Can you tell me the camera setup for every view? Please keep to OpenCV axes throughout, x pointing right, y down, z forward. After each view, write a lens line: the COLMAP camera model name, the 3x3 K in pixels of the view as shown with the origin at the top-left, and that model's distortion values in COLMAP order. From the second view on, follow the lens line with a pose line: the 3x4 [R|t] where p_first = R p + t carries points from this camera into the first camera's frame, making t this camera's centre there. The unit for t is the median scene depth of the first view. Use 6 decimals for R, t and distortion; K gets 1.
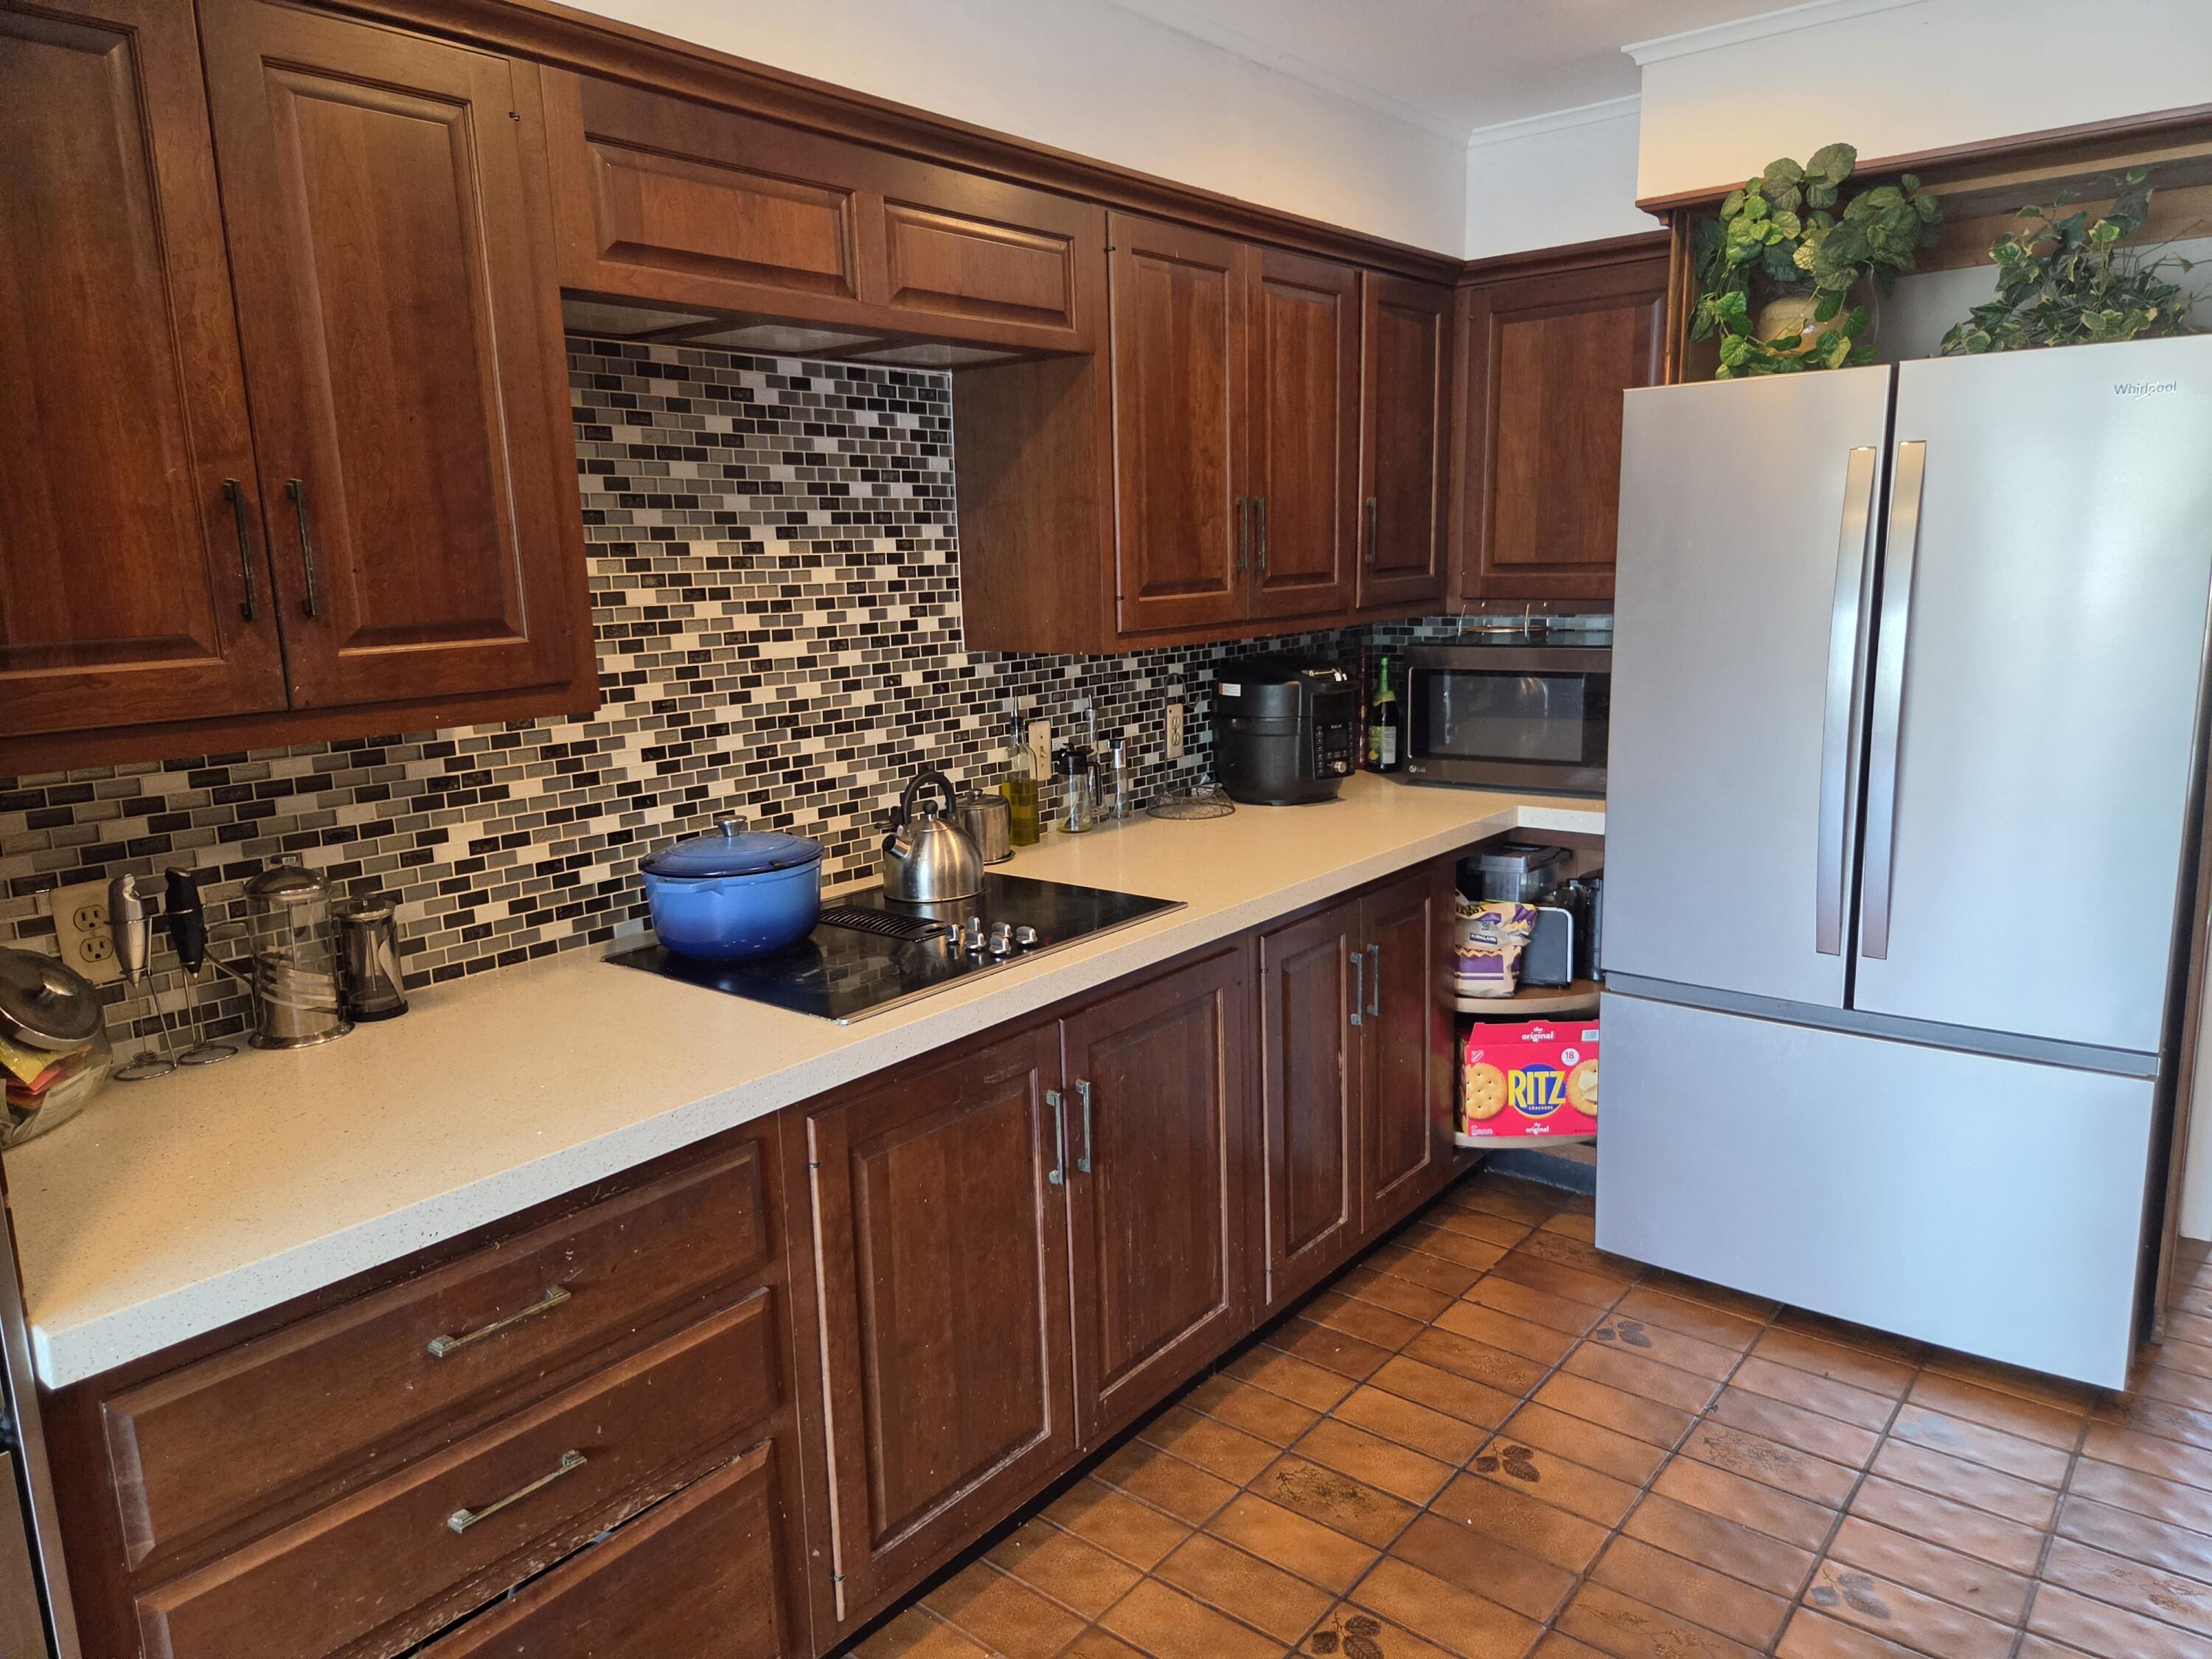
lens RADIAL K [[1491.6, 0, 1093.7], [0, 1491.6, 843.6], [0, 0, 1]] dist [0.070977, -0.057123]
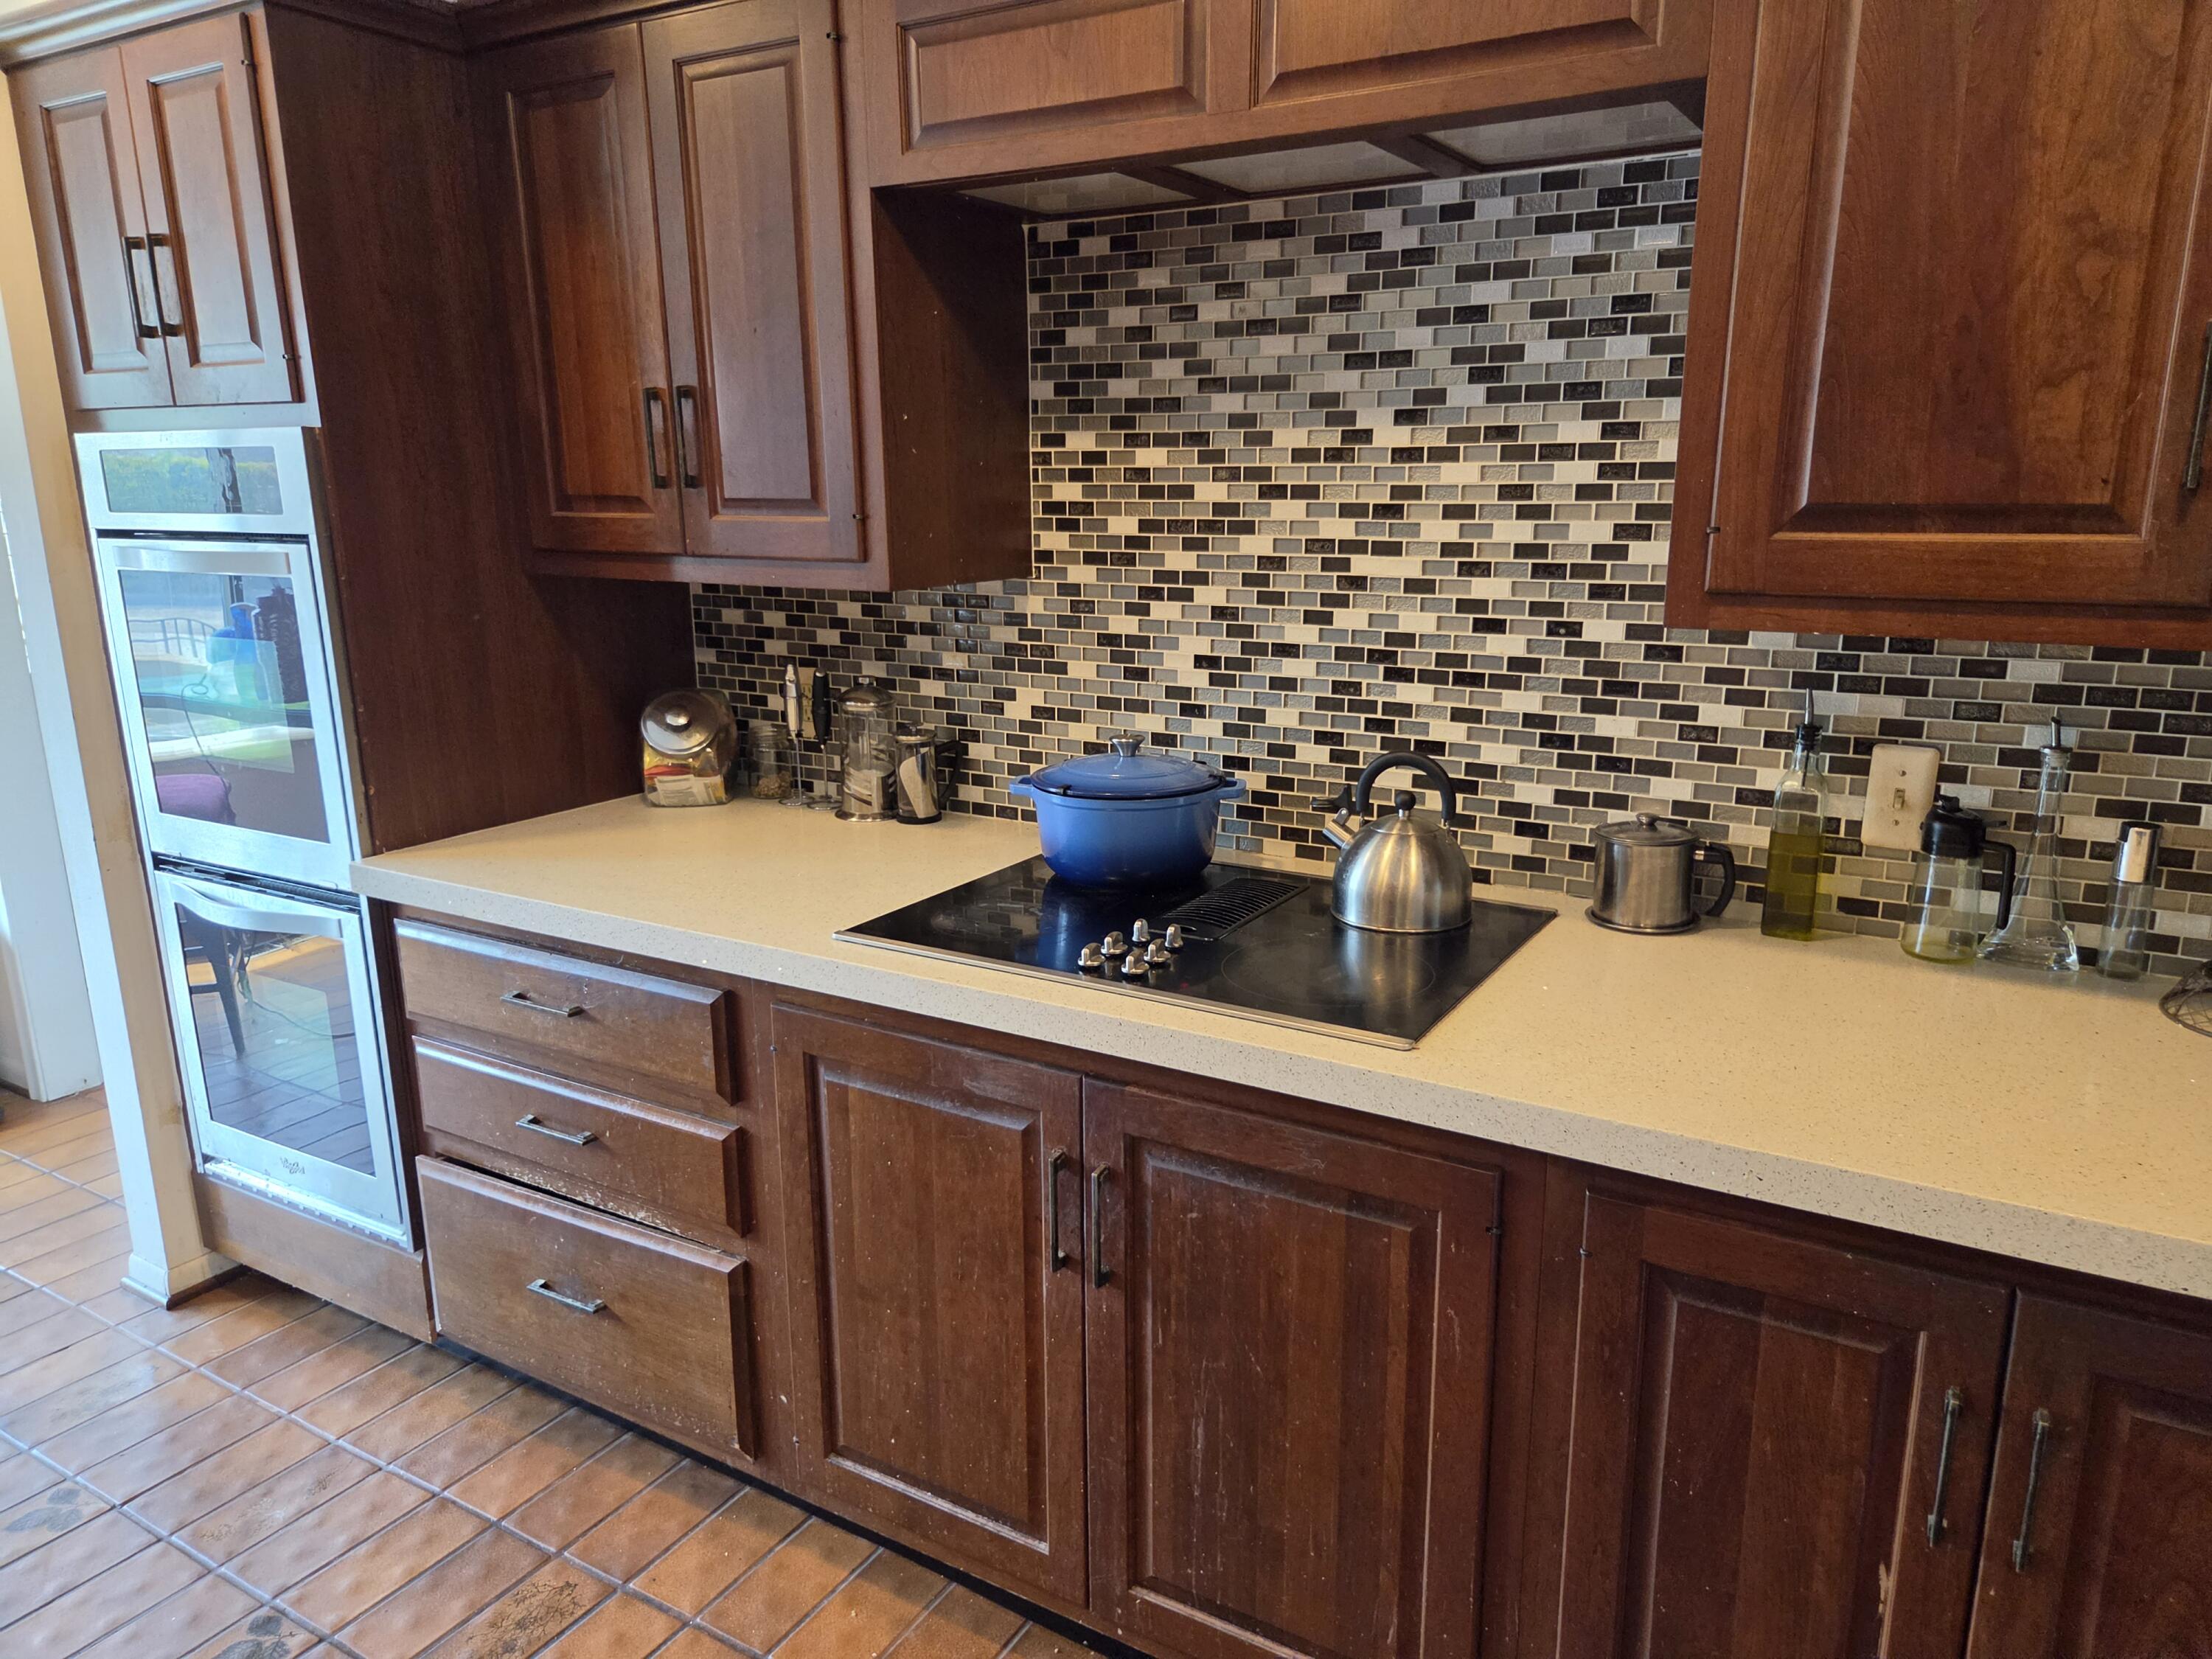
lens RADIAL K [[1491.6, 0, 1103.9], [0, 1491.6, 842.2], [0, 0, 1]] dist [0.070977, -0.057123]
pose [[0.149846, 0.267162, -0.951930, 0.587470], [-0.191207, 0.952455, 0.237211, -0.154777], [0.970044, 0.146471, 0.193805, 0.742340]]
